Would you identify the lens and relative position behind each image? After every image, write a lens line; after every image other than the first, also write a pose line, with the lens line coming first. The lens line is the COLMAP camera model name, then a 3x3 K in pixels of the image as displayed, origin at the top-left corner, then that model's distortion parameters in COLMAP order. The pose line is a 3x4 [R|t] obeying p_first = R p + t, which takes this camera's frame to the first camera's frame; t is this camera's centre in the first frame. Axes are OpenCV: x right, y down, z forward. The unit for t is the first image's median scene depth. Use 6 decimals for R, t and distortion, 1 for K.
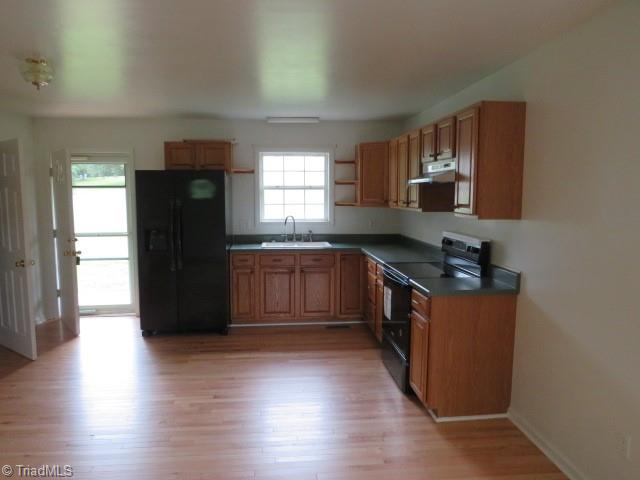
lens RADIAL K [[451.7, 0, 320.0], [0, 451.7, 240.0], [0, 0, 1]] dist [0.000287, 0.000437]
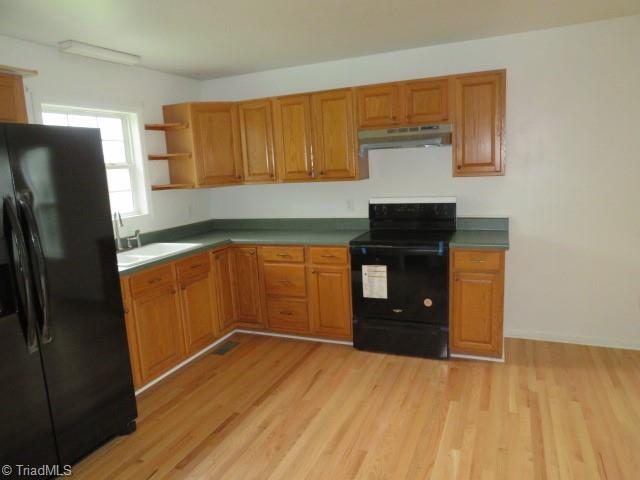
lens RADIAL K [[451.7, 0, 320.0], [0, 451.7, 240.0], [0, 0, 1]] dist [0.000287, 0.000437]
pose [[0.478220, -0.167280, 0.862162, -0.464764], [0.139455, 0.983701, 0.113510, -0.044808], [-0.867097, 0.065950, 0.493754, 0.442224]]
